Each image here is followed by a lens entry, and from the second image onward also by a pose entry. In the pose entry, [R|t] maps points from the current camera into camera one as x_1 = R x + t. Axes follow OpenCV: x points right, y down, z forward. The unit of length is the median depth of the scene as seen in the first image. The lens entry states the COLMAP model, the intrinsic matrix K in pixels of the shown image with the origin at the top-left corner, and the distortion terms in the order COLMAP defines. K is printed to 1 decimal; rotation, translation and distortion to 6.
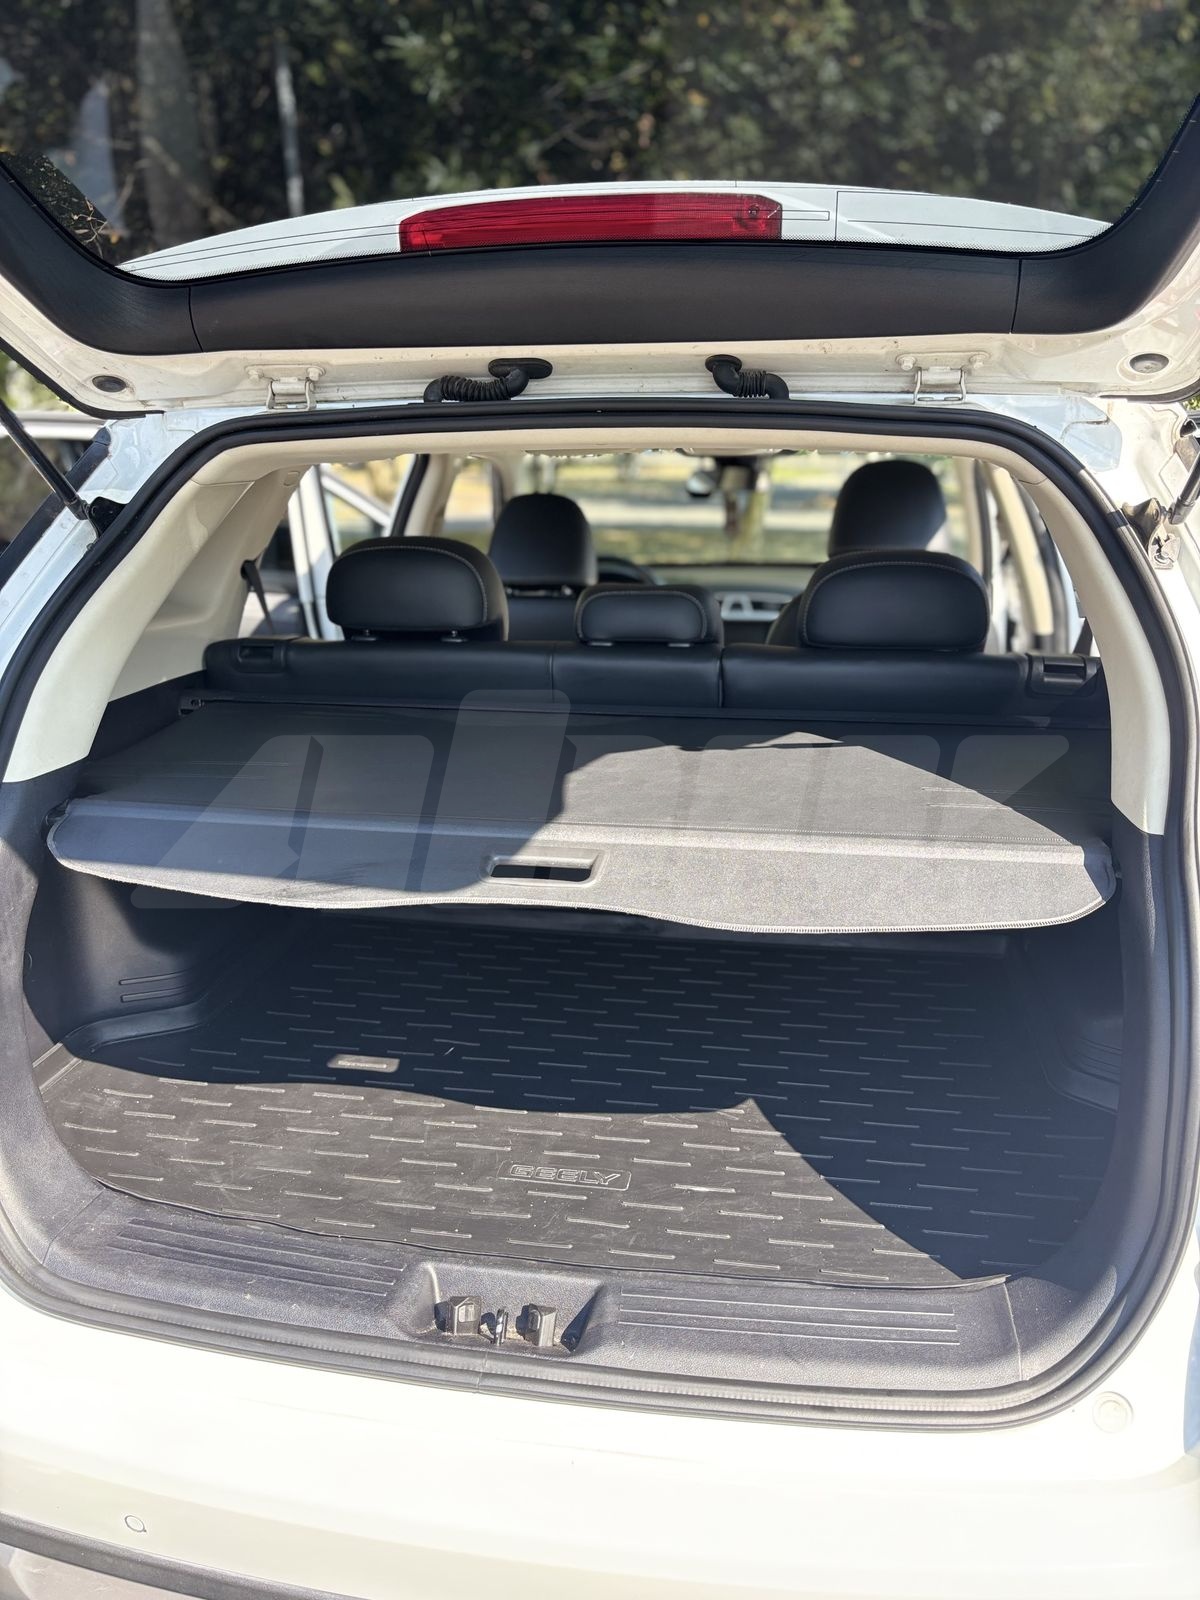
lens RADIAL K [[1229.4, 0, 608.2], [0, 1229.4, 789.6], [0, 0, 1]] dist [0.051478, -0.064939]
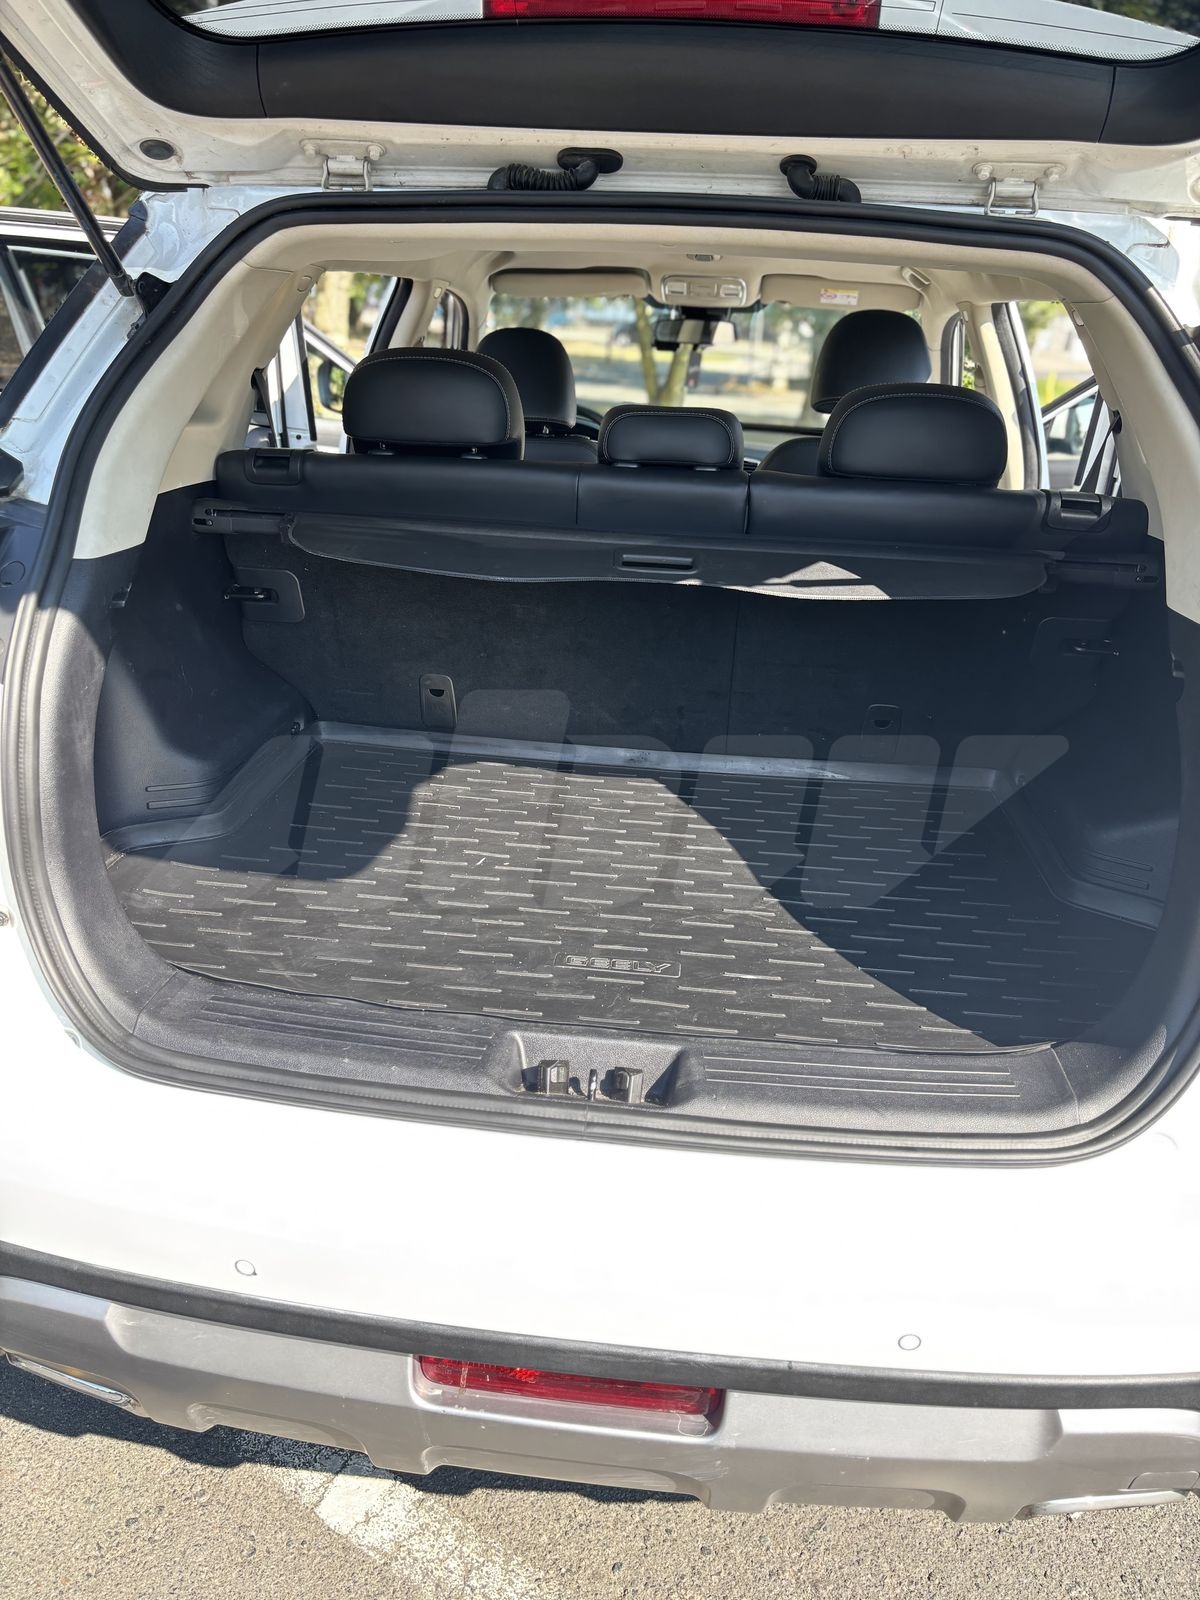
lens RADIAL K [[1229.4, 0, 596.5], [0, 1229.4, 789.1], [0, 0, 1]] dist [0.051478, -0.064939]
pose [[0.996038, 0.018348, 0.087010, -0.151662], [-0.025884, 0.995933, 0.086299, 0.076364], [-0.085073, -0.088209, 0.992462, -0.019526]]
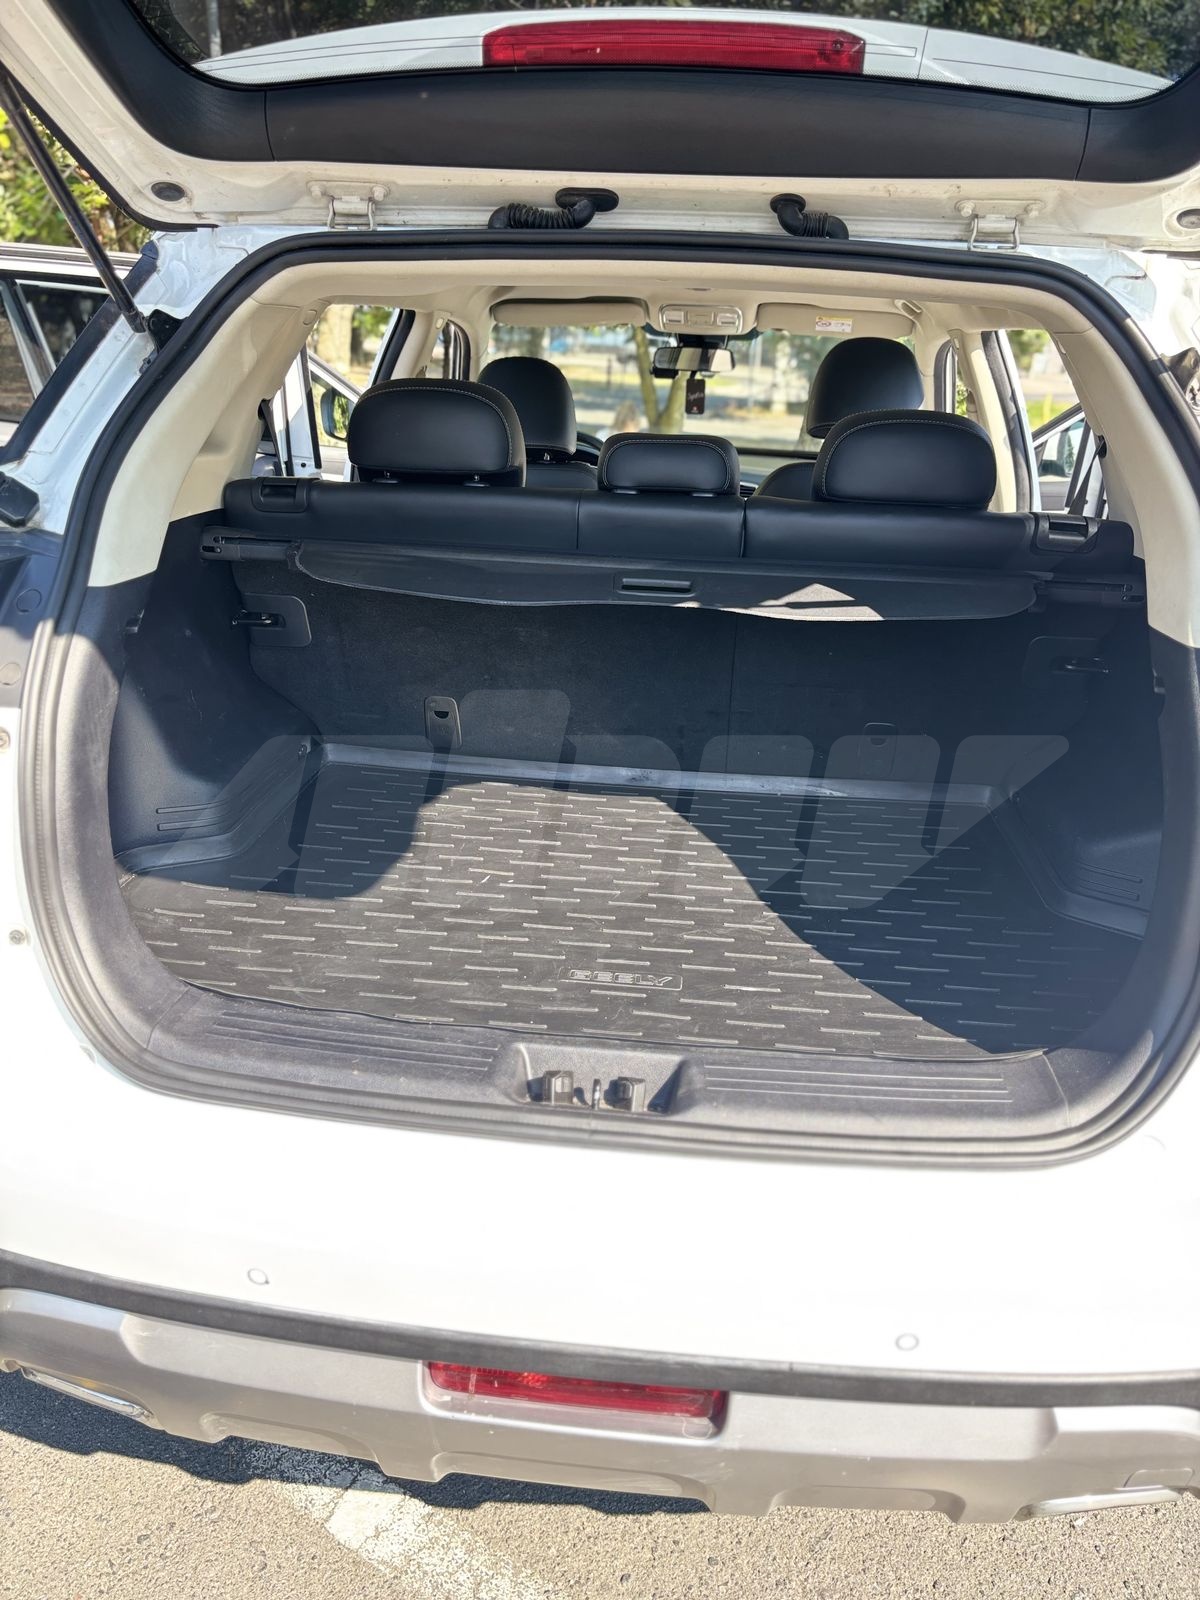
lens RADIAL K [[1229.4, 0, 607.5], [0, 1229.4, 787.1], [0, 0, 1]] dist [0.051478, -0.064939]
pose [[0.995663, 0.011901, 0.092265, -0.151833], [-0.018107, 0.997607, 0.066719, 0.078151], [-0.091250, -0.068101, 0.993497, -0.046693]]
